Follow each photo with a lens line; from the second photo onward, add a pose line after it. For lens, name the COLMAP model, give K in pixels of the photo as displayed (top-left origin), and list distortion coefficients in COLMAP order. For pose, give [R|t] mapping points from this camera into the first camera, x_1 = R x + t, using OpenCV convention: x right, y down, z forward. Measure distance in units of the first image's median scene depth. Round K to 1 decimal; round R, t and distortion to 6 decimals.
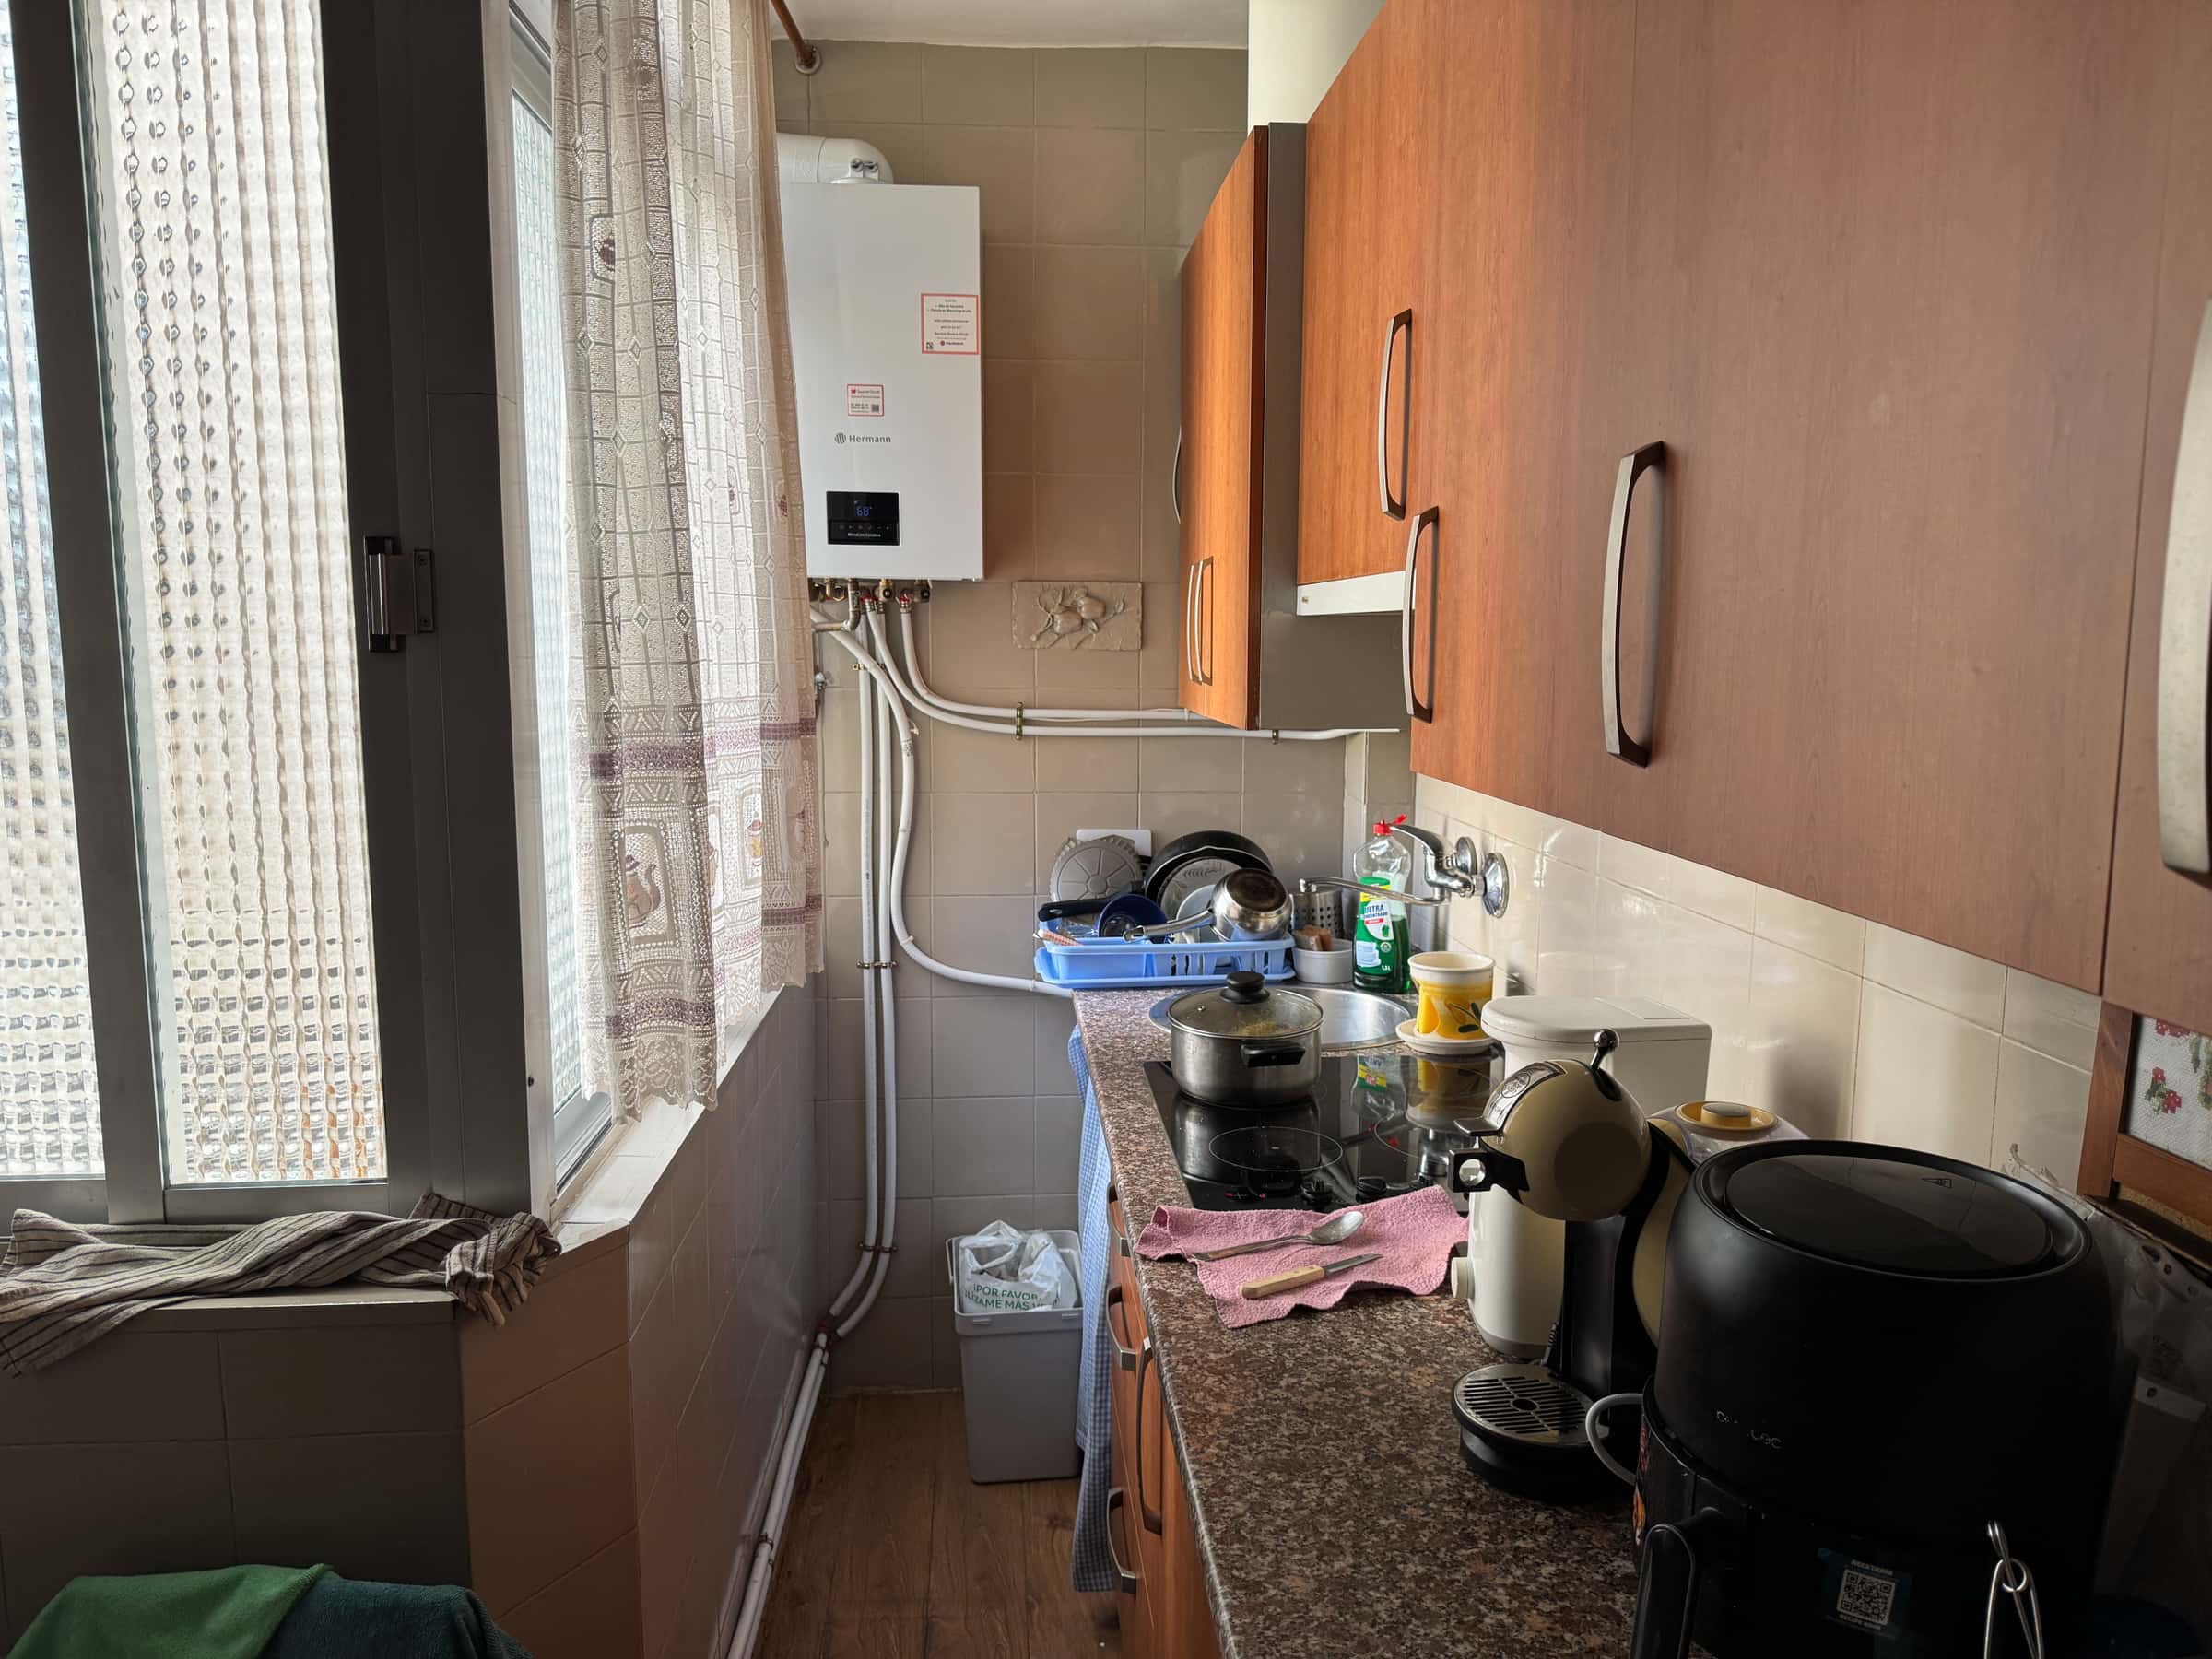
lens RADIAL K [[1545.1, 0, 1115.9], [0, 1545.1, 830.7], [0, 0, 1]] dist [0.000778, -0.009138]
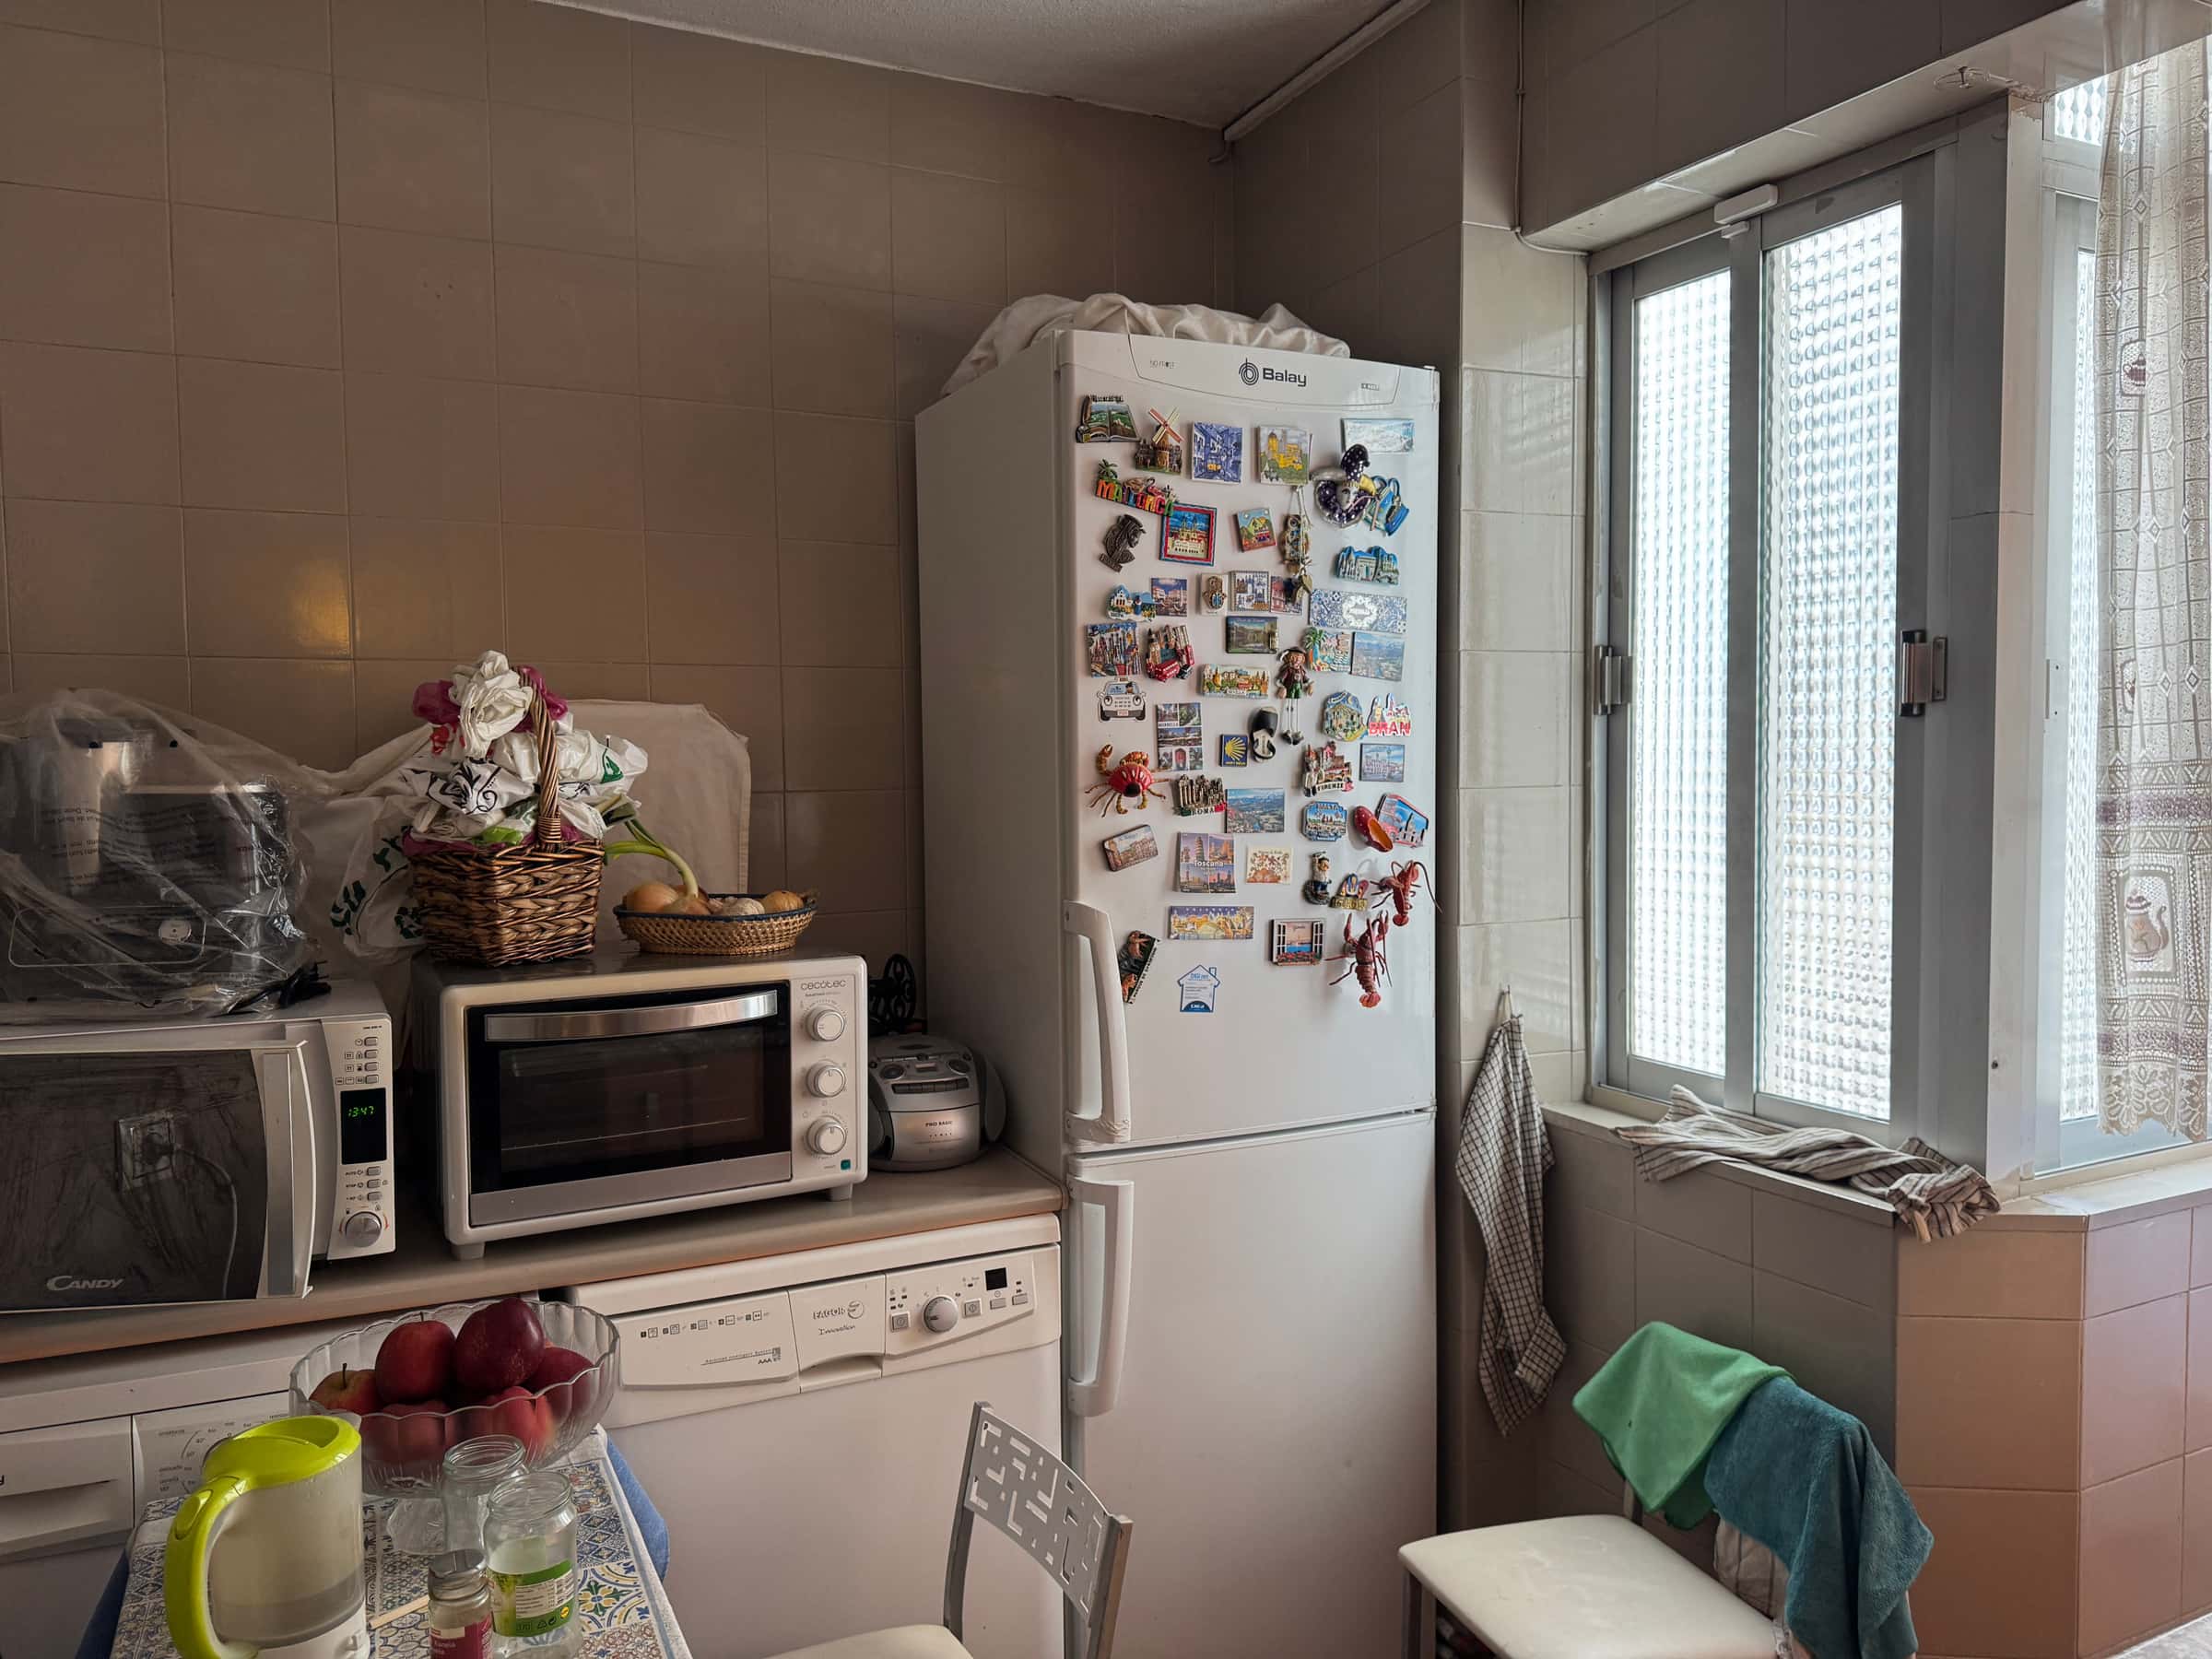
lens RADIAL K [[1545.1, 0, 1105.9], [0, 1545.1, 829.7], [0, 0, 1]] dist [0.000778, -0.009138]
pose [[0.354315, 0.031824, -0.934584, 0.522185], [-0.108573, 0.994062, -0.007312, 0.065548], [0.928802, 0.104061, 0.355666, -0.105474]]
